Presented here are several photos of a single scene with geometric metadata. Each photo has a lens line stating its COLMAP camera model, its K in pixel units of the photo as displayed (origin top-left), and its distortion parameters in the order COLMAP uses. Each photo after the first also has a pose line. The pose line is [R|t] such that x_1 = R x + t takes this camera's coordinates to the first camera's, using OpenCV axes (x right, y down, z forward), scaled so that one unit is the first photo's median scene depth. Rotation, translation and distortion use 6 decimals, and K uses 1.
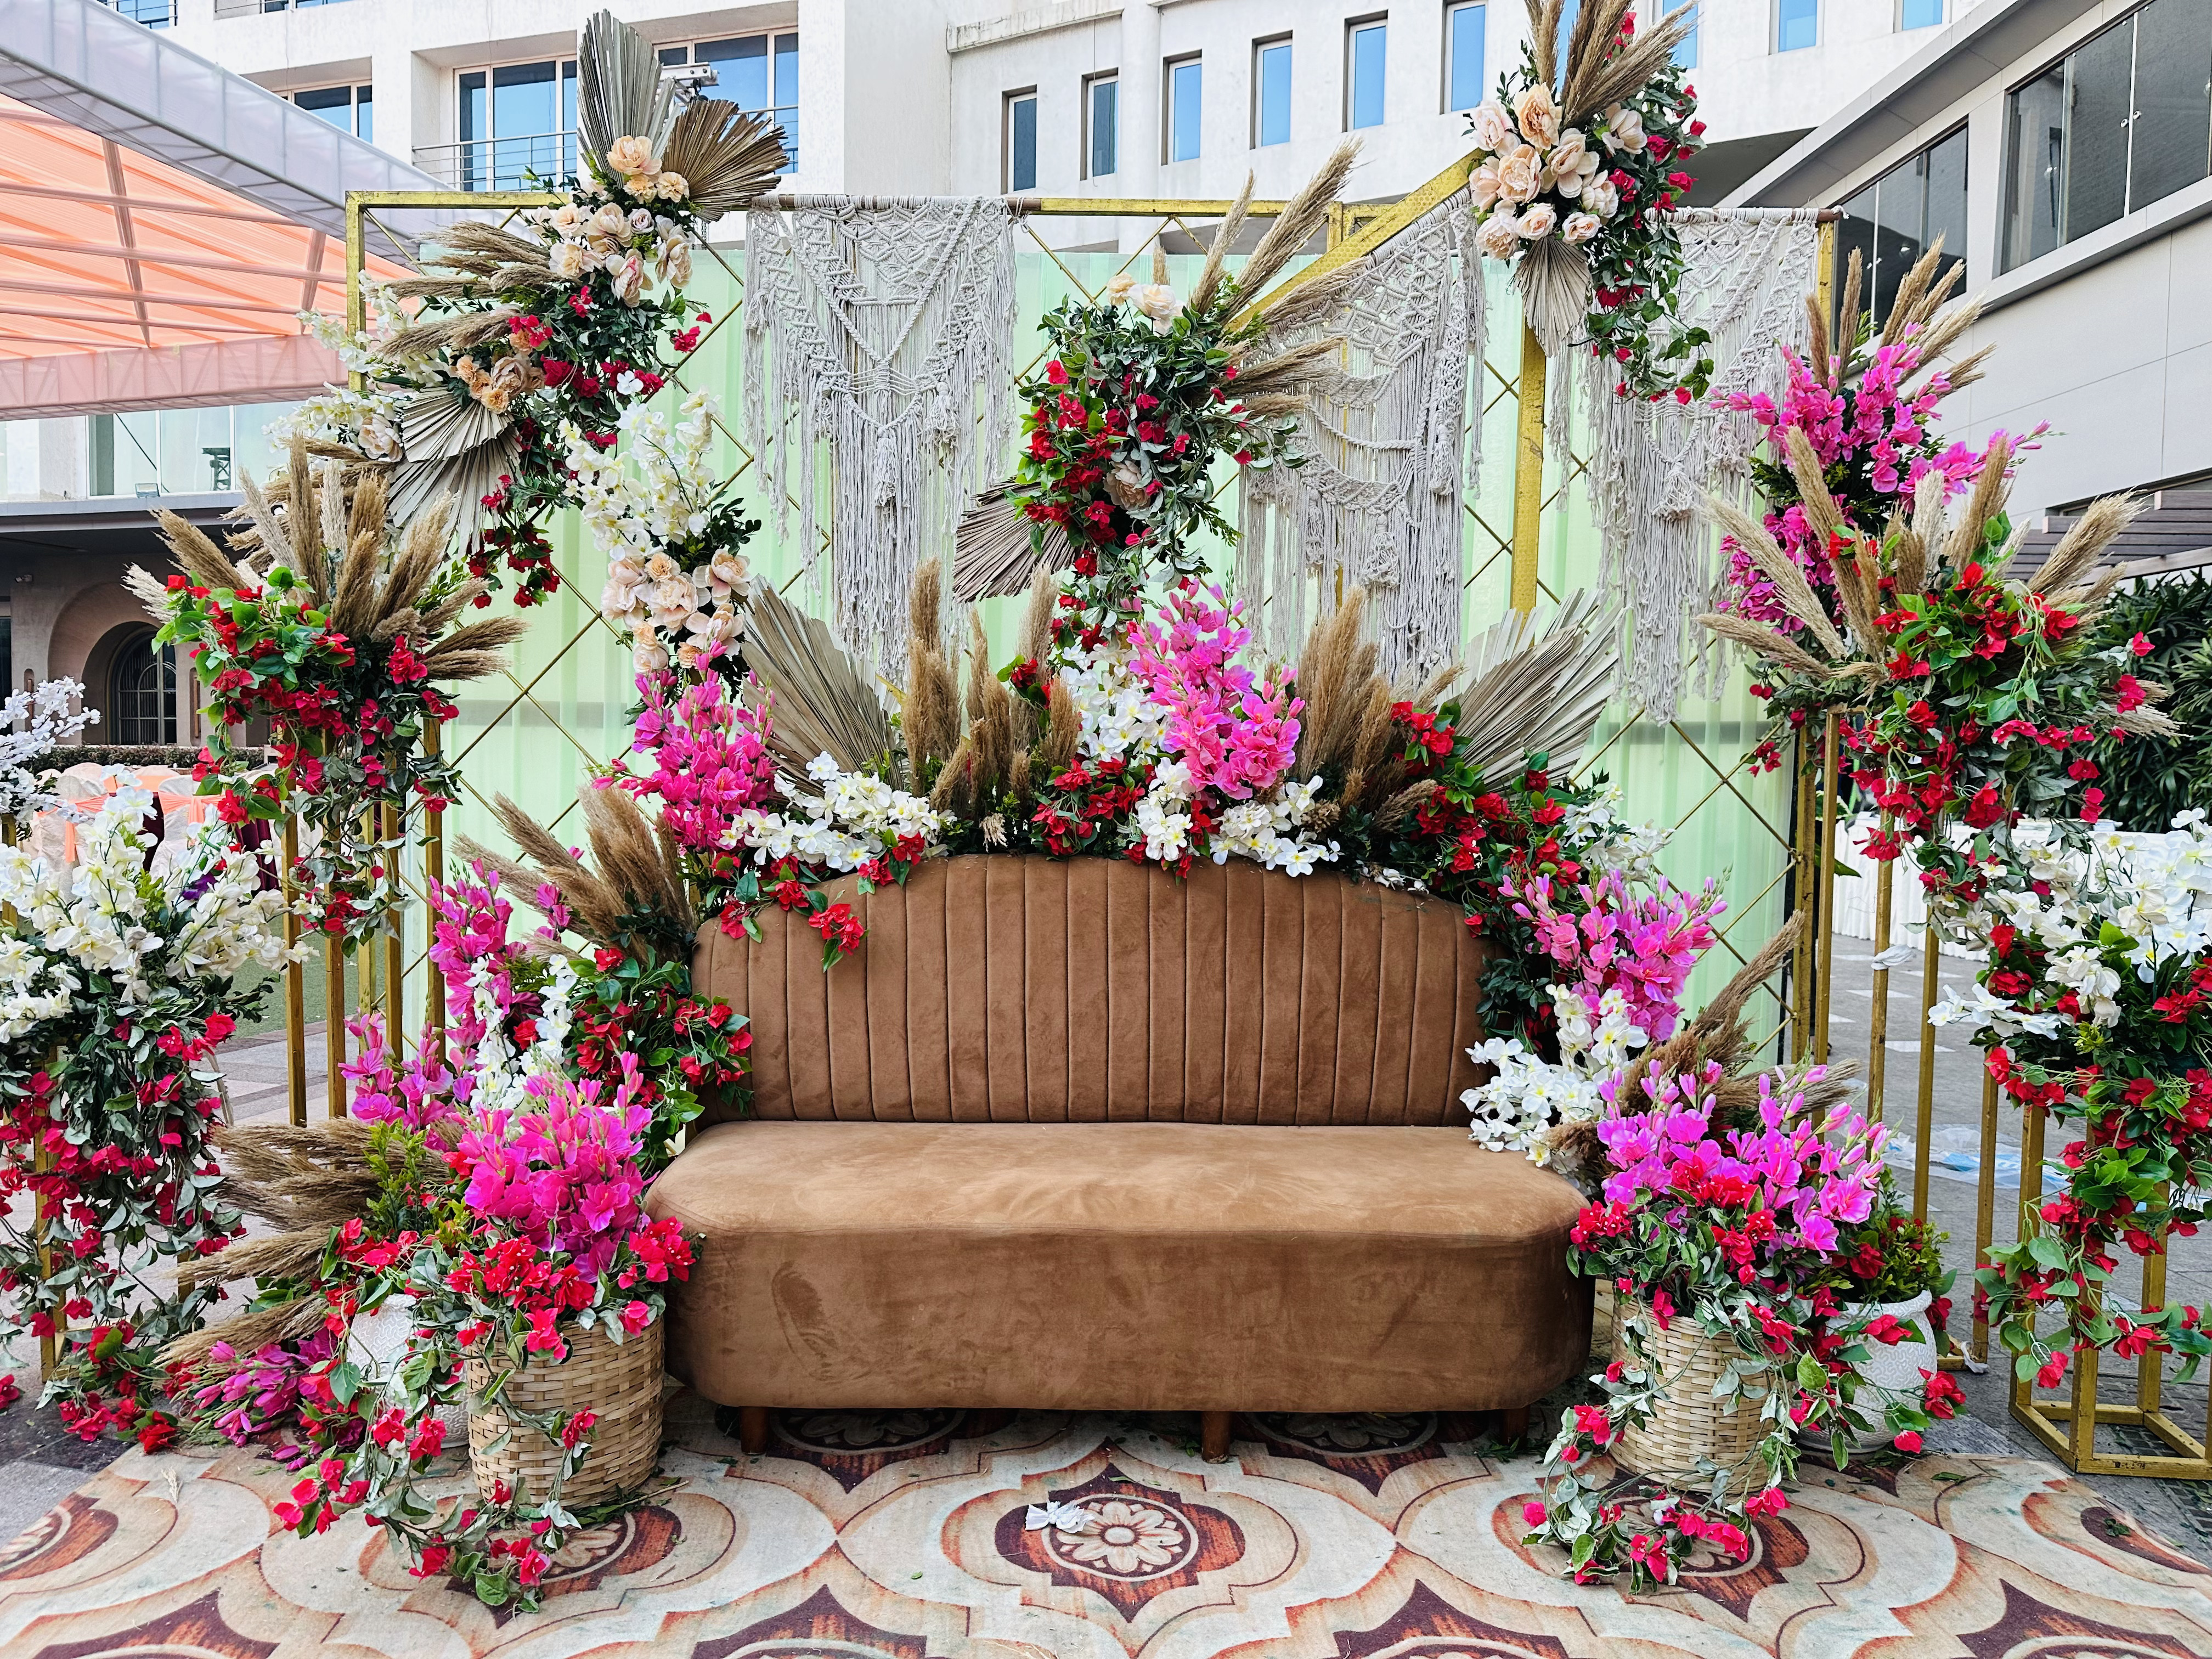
lens RADIAL K [[1561.6, 0, 1097.1], [0, 1561.6, 843.1], [0, 0, 1]] dist [0.065471, -0.057431]
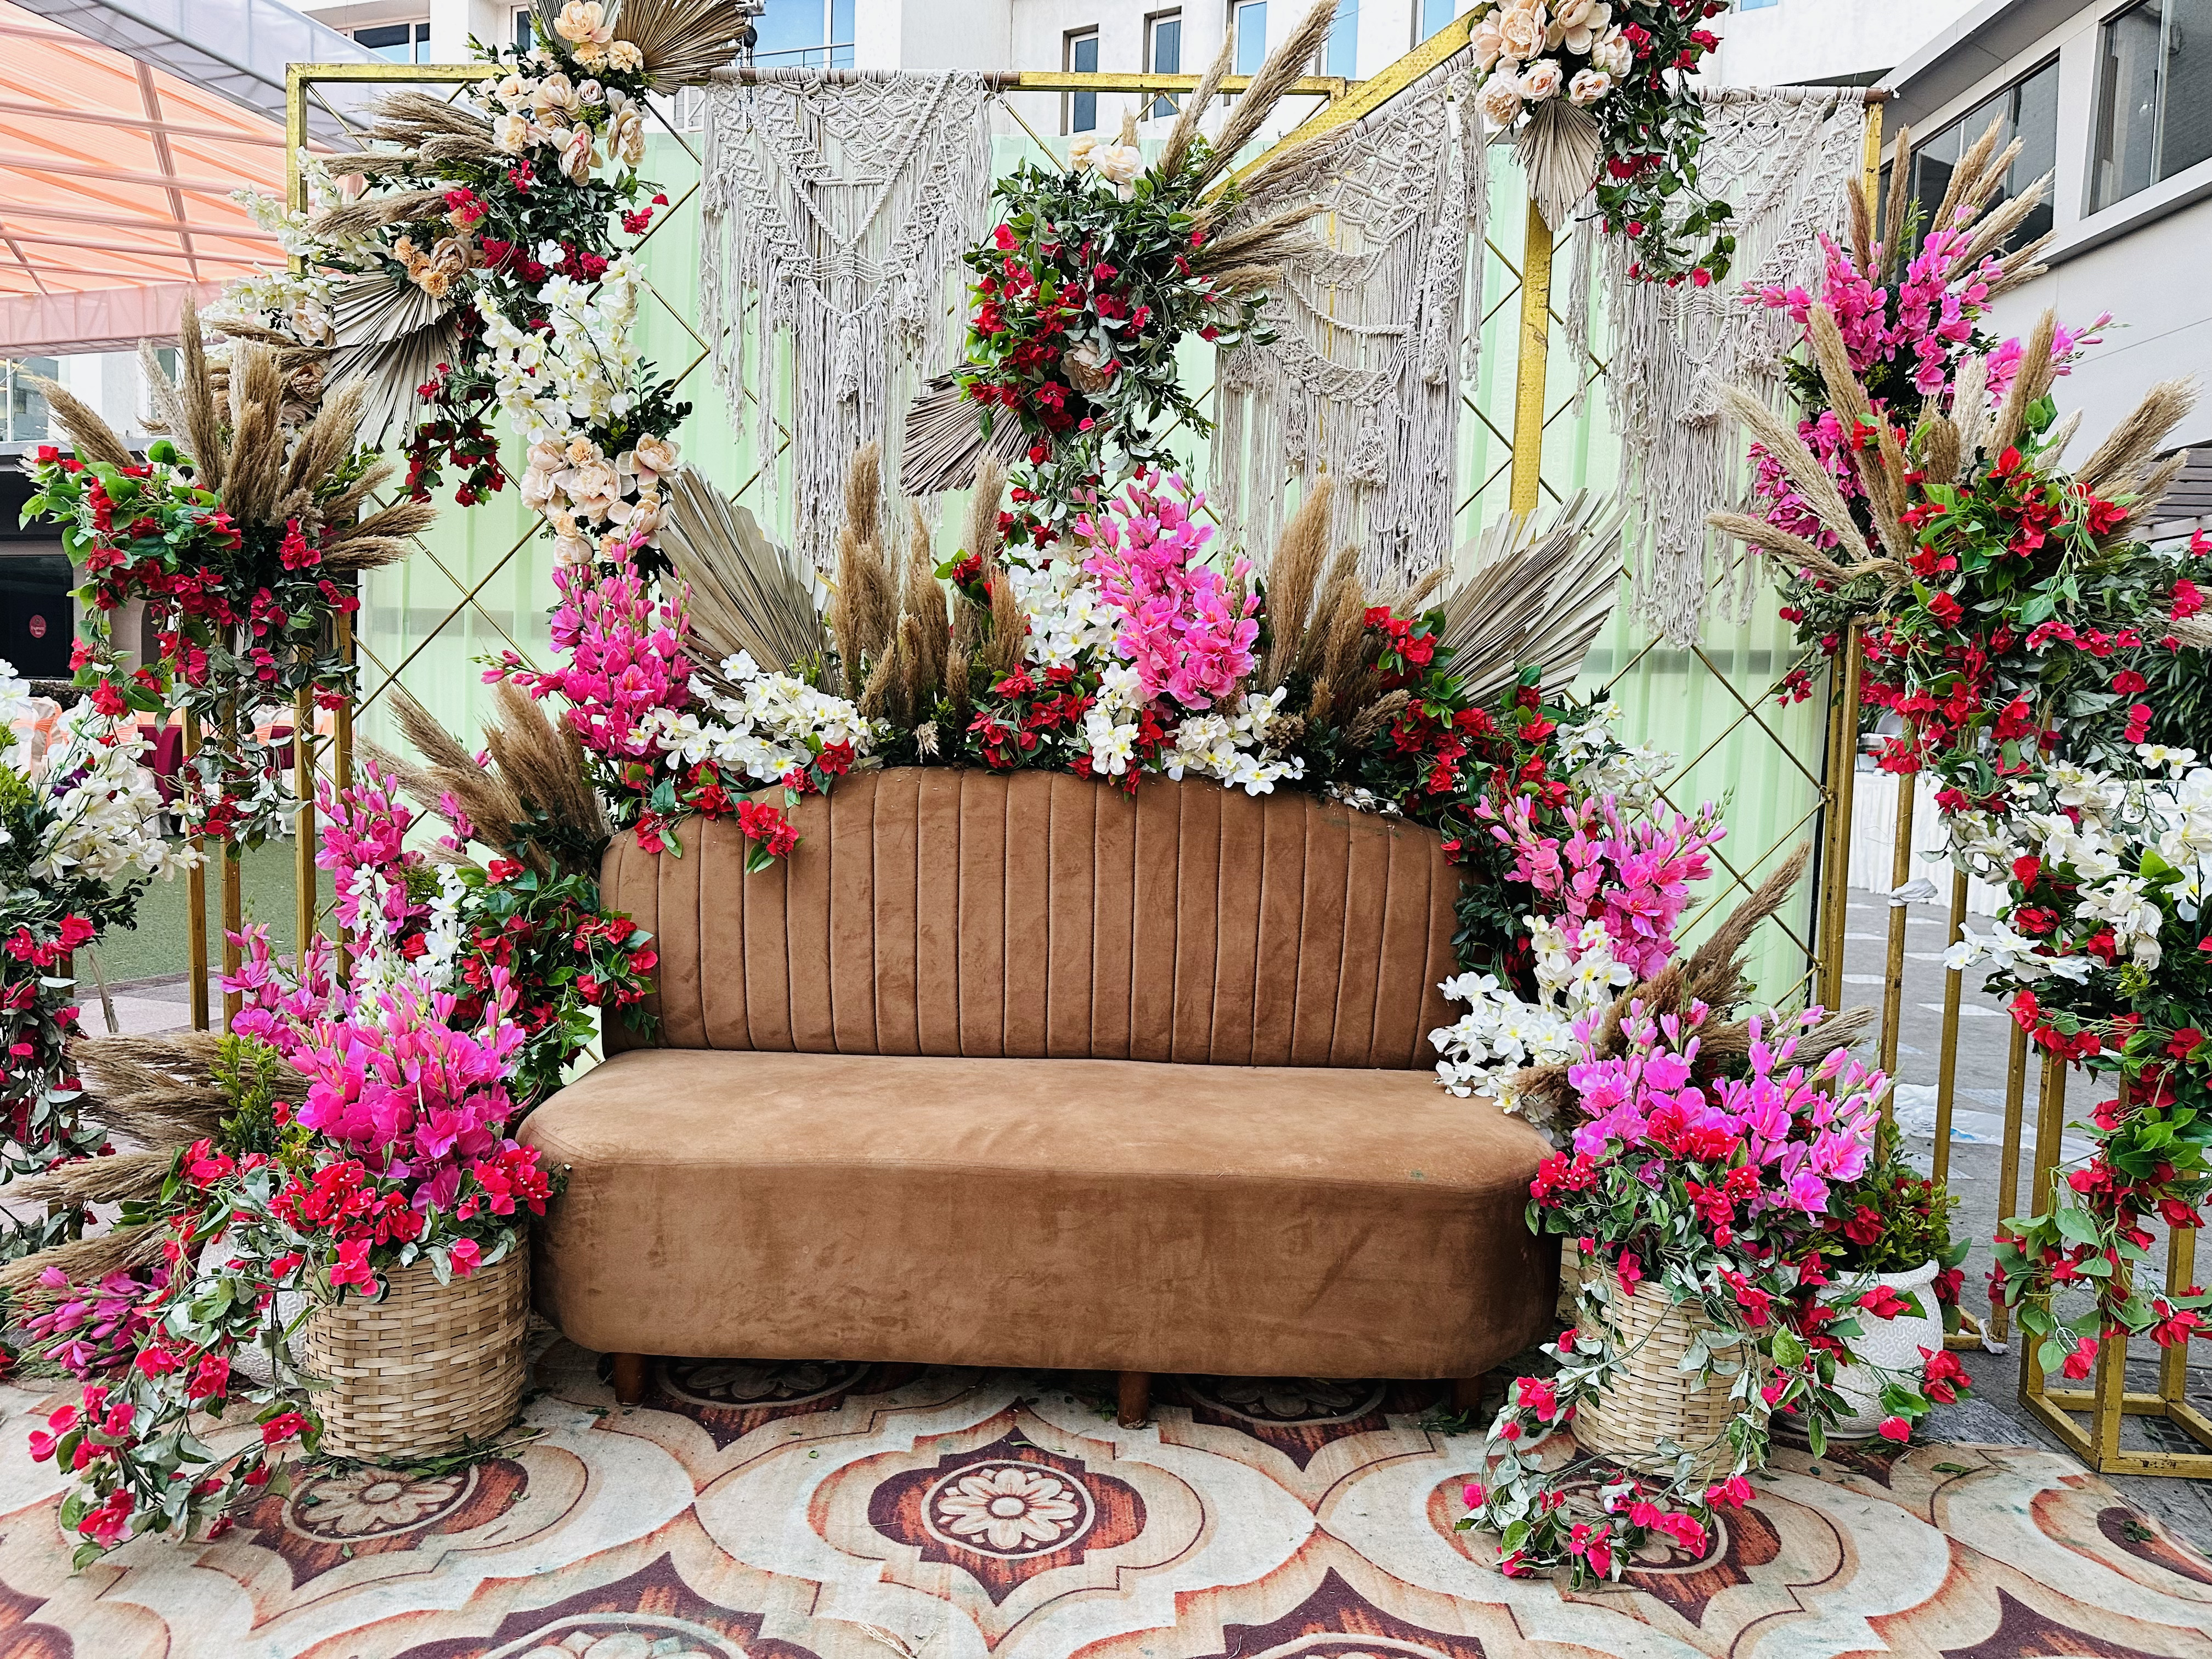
lens RADIAL K [[1561.6, 0, 1111.5], [0, 1561.6, 826.4], [0, 0, 1]] dist [0.065471, -0.057431]
pose [[0.999345, 0.017655, -0.031599, 0.072474], [-0.017196, 0.999744, 0.014724, 0.027907], [0.031851, -0.014171, 0.999392, 0.082273]]
